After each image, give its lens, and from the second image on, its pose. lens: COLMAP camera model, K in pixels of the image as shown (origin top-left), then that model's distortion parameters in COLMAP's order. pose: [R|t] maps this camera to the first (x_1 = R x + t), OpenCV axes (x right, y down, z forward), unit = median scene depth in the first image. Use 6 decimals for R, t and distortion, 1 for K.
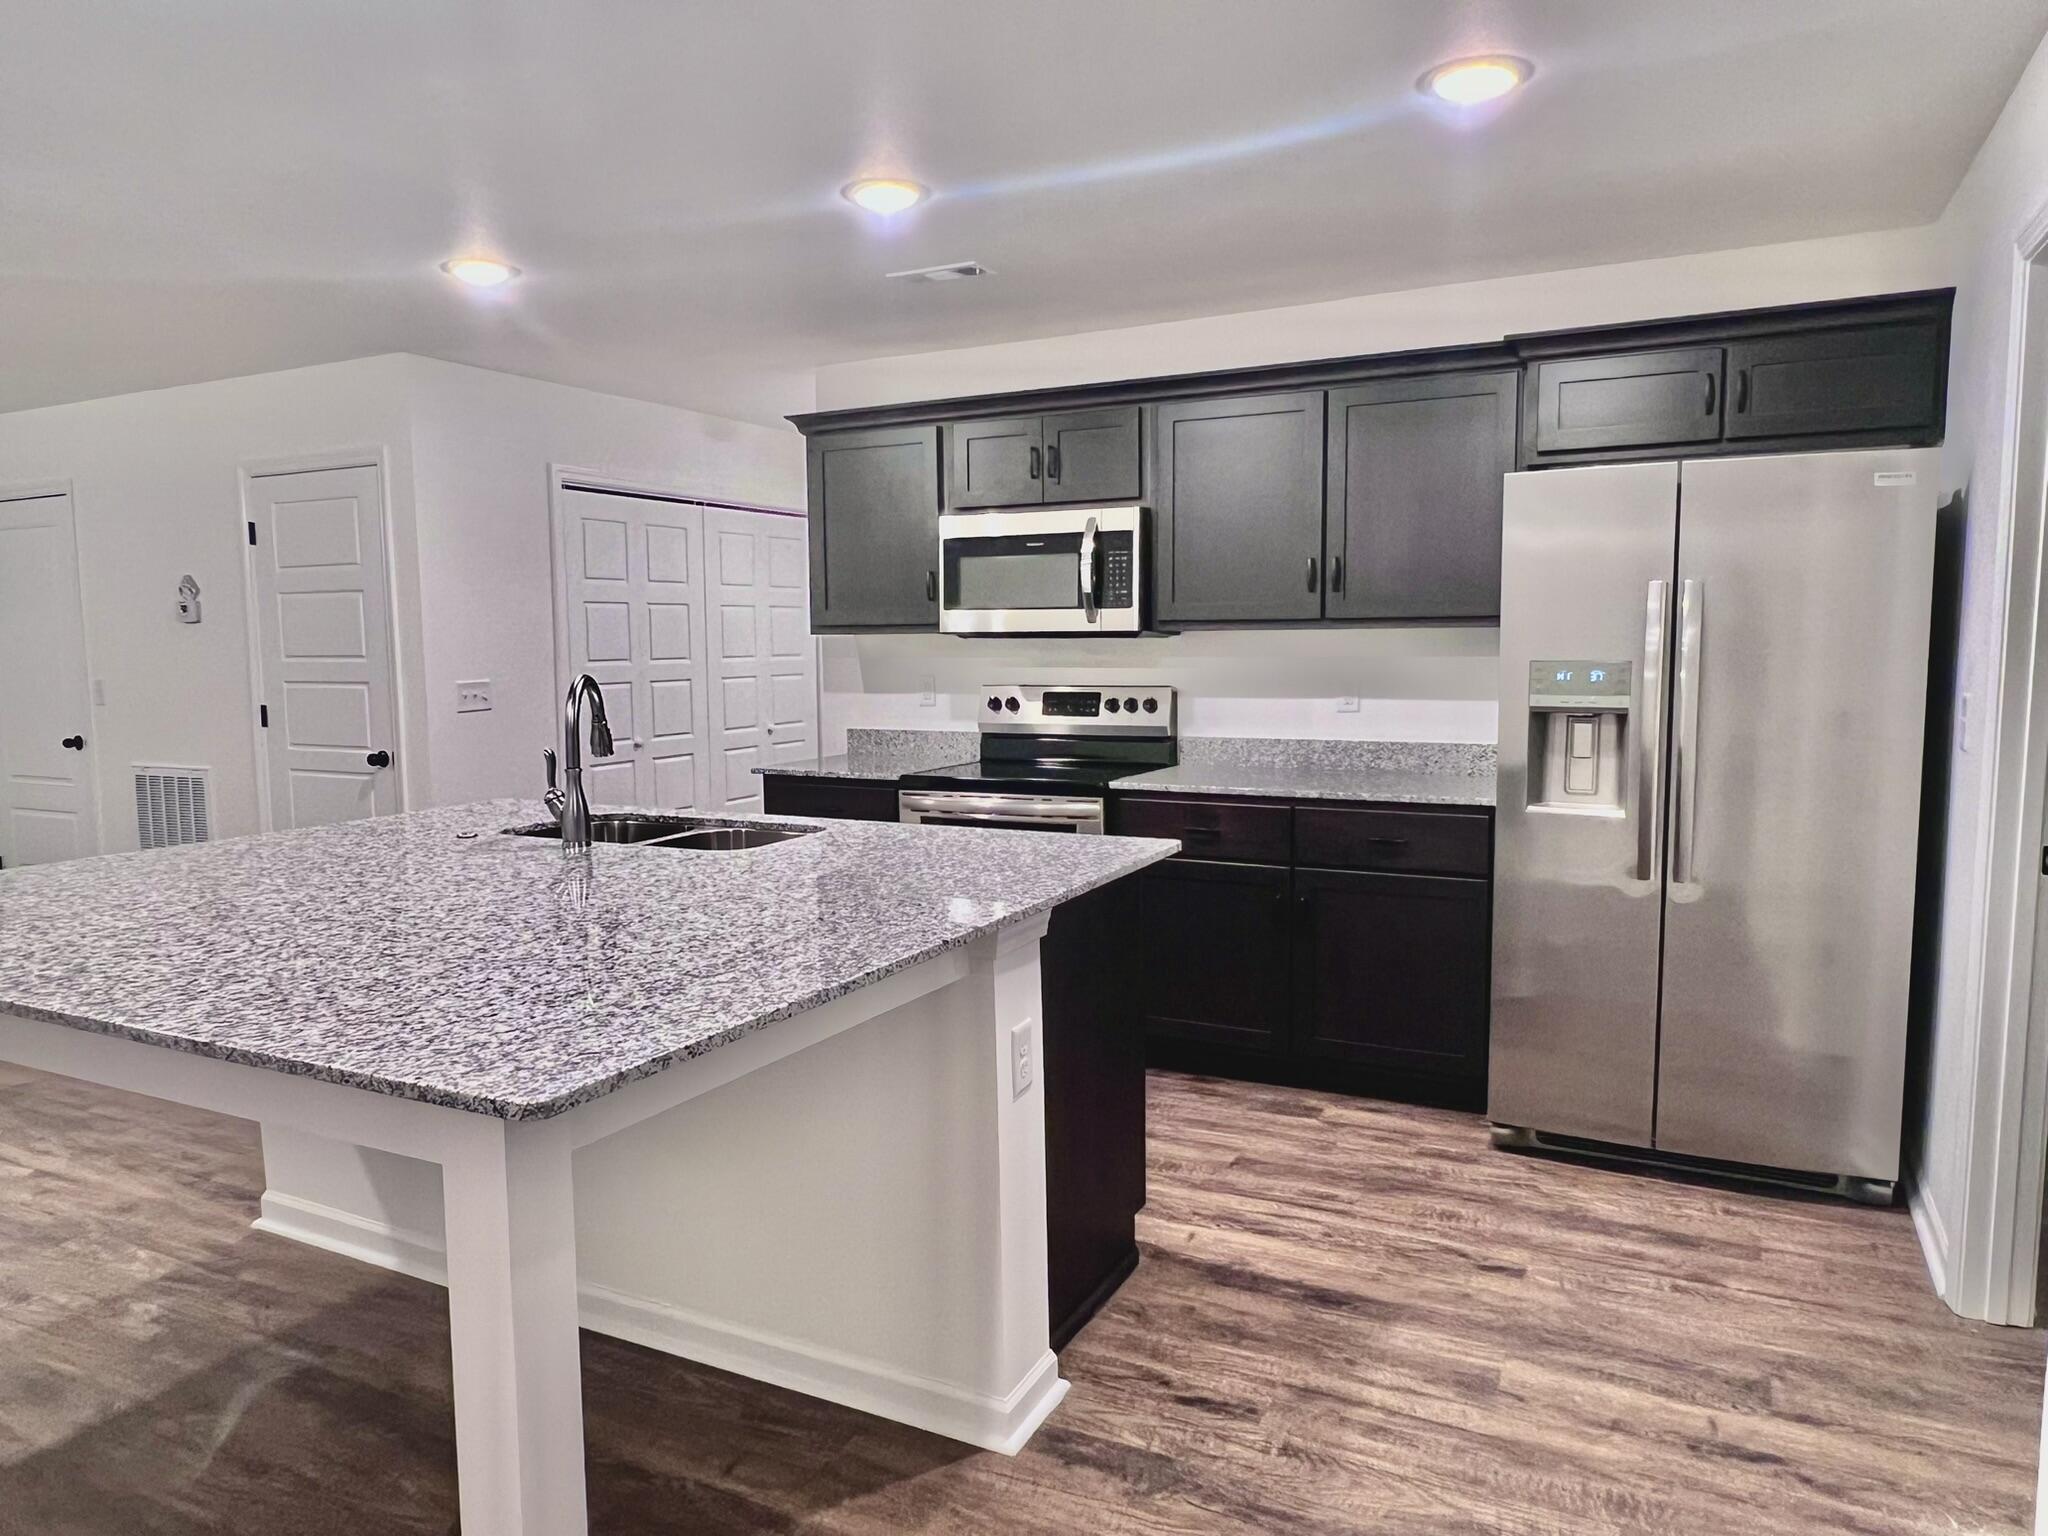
lens RADIAL K [[1355.4, 0, 1008.0], [0, 1355.4, 769.7], [0, 0, 1]] dist [0.002853, -0.003167]
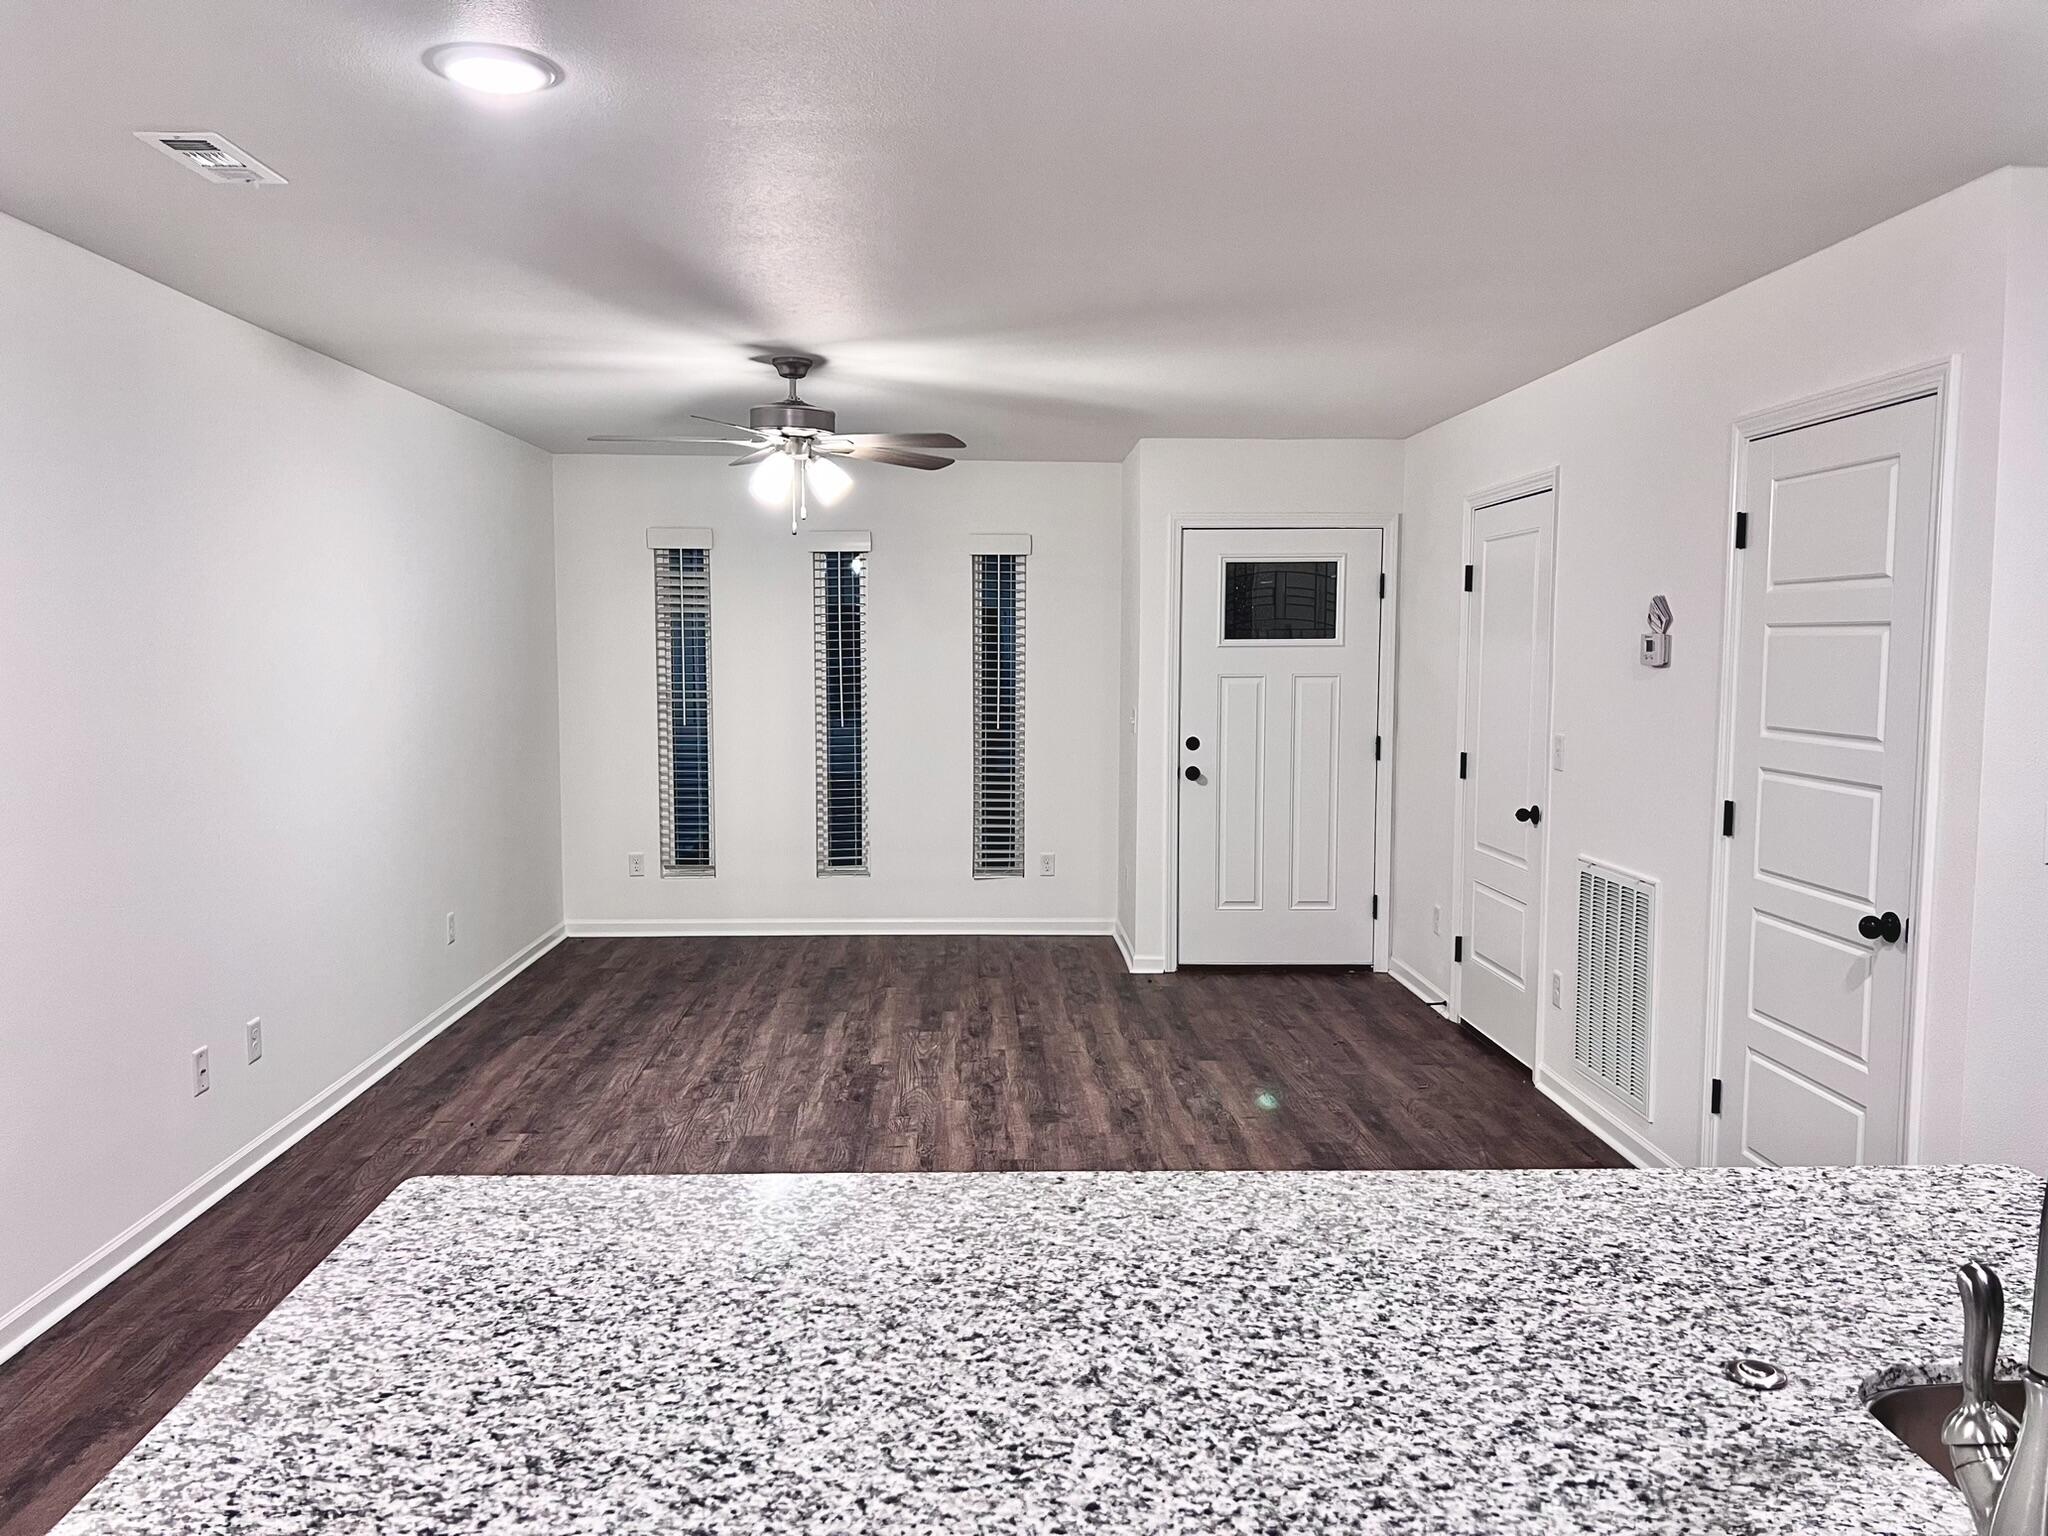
lens RADIAL K [[1532.8, 0, 1017.1], [0, 1532.8, 772.2], [0, 0, 1]] dist [0.098836, -0.129152]
pose [[0.492490, 0.086089, -0.866050, -0.136444], [-0.095456, 0.994435, 0.044569, -0.097656], [0.865067, 0.060719, 0.497967, 0.556342]]
